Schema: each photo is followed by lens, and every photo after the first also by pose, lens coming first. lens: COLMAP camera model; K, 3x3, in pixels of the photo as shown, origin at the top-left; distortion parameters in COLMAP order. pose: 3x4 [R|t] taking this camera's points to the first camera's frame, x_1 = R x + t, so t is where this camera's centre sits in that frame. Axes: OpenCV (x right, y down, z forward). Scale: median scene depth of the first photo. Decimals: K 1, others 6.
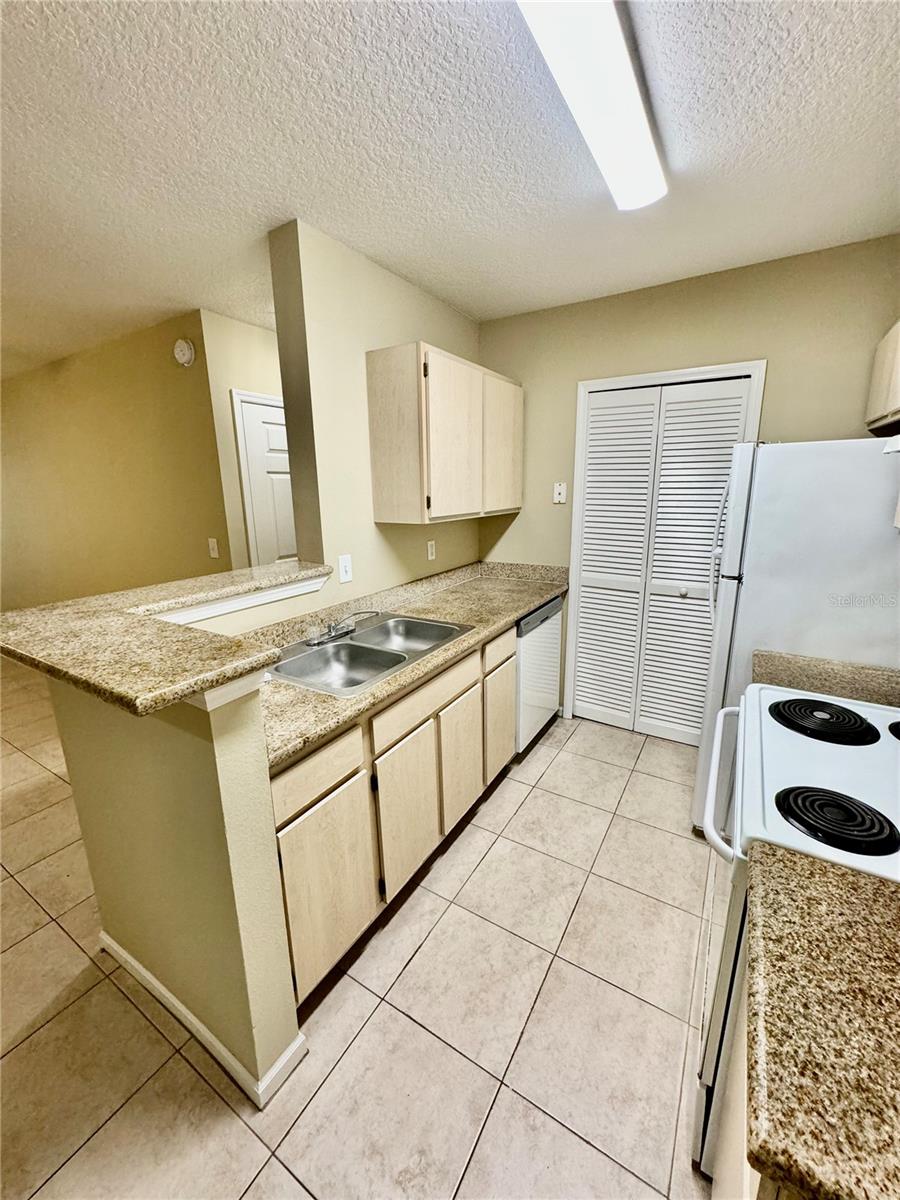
lens RADIAL K [[477.7, 0, 449.8], [0, 477.7, 598.7], [0, 0, 1]] dist [-0.001770, 0.000668]
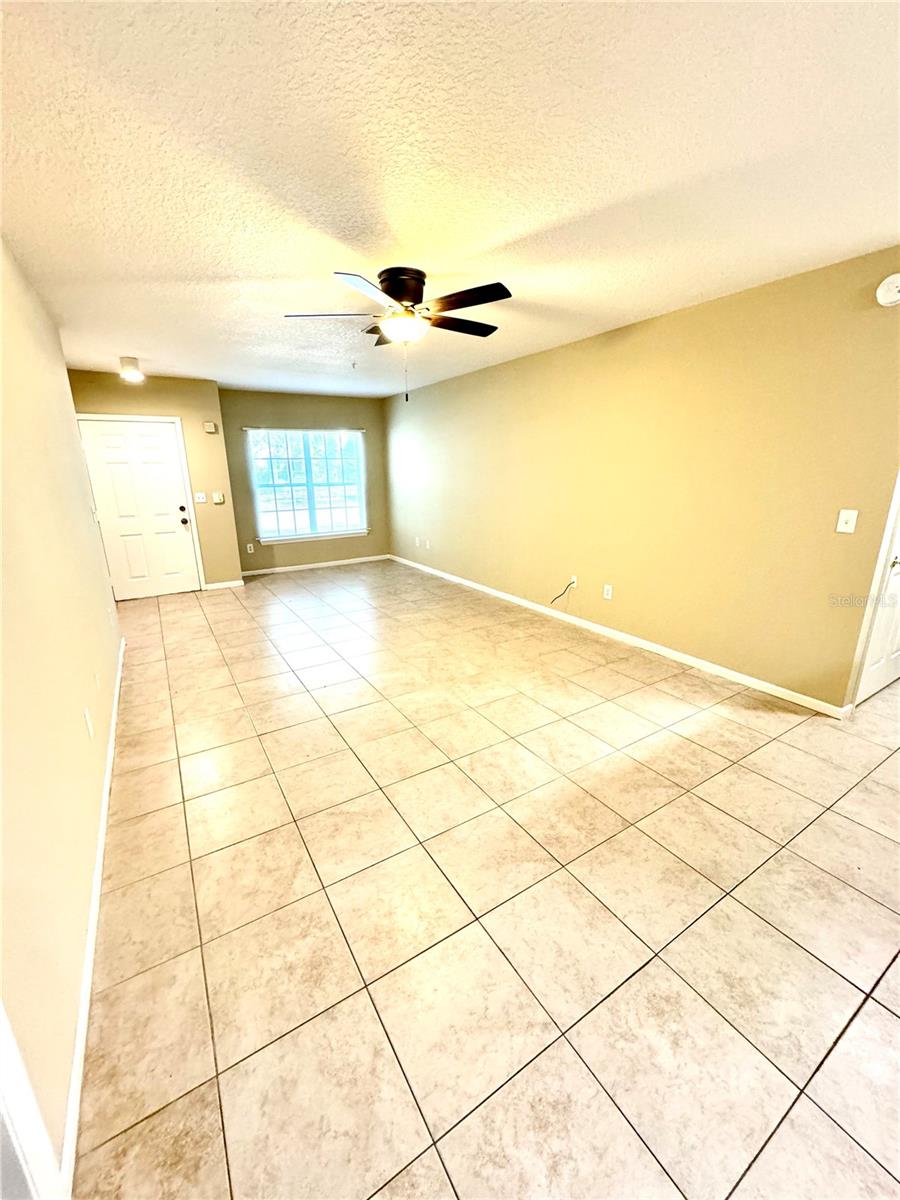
lens RADIAL K [[477.7, 0, 452.1], [0, 477.7, 598.2], [0, 0, 1]] dist [-0.001770, 0.000668]
pose [[0.897279, 0.130871, -0.421620, -0.988261], [-0.113187, 0.991324, 0.066826, 0.078118], [0.426708, -0.012239, 0.904307, -0.154369]]
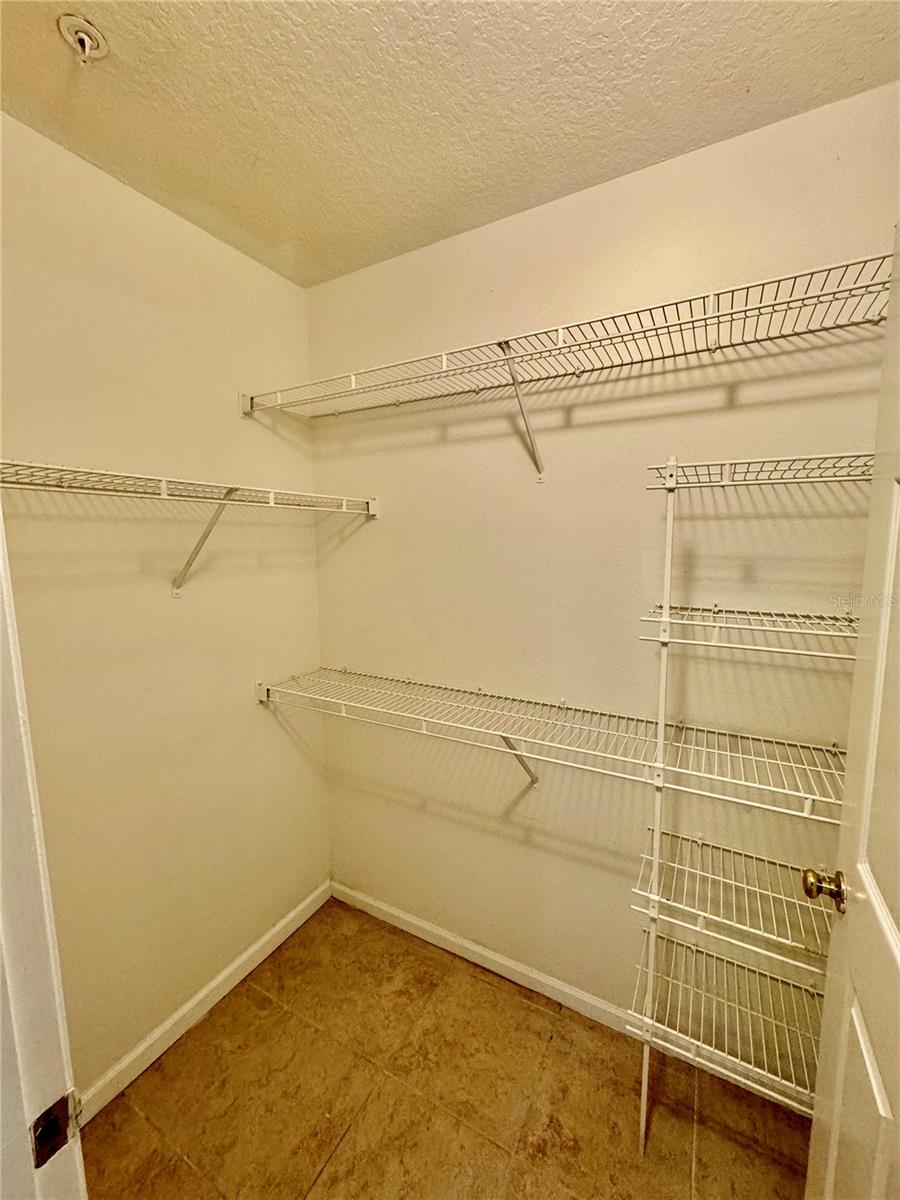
lens RADIAL K [[477.7, 0, 449.4], [0, 477.7, 601.0], [0, 0, 1]] dist [-0.001770, 0.000668]
pose [[-0.049916, -0.103414, 0.993385, -1.345806], [0.242463, 0.963616, 0.112499, -0.129068], [-0.968876, 0.246474, -0.023026, 0.629184]]
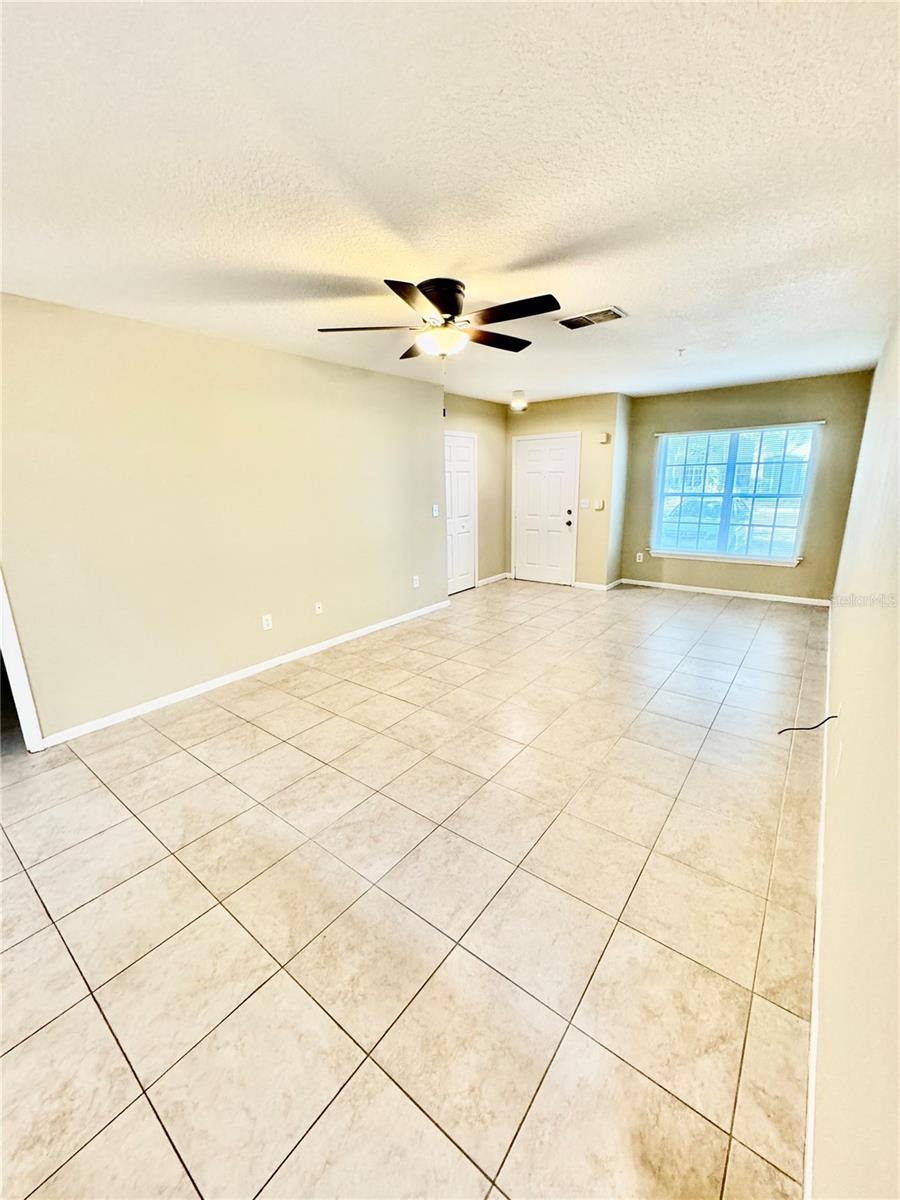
lens RADIAL K [[477.7, 0, 450.4], [0, 477.7, 599.9], [0, 0, 1]] dist [-0.001770, 0.000668]
pose [[-0.106012, 0.272898, -0.956184, -0.453092], [-0.210678, 0.933608, 0.289813, -0.238437], [0.971790, 0.232171, -0.041480, 1.034714]]
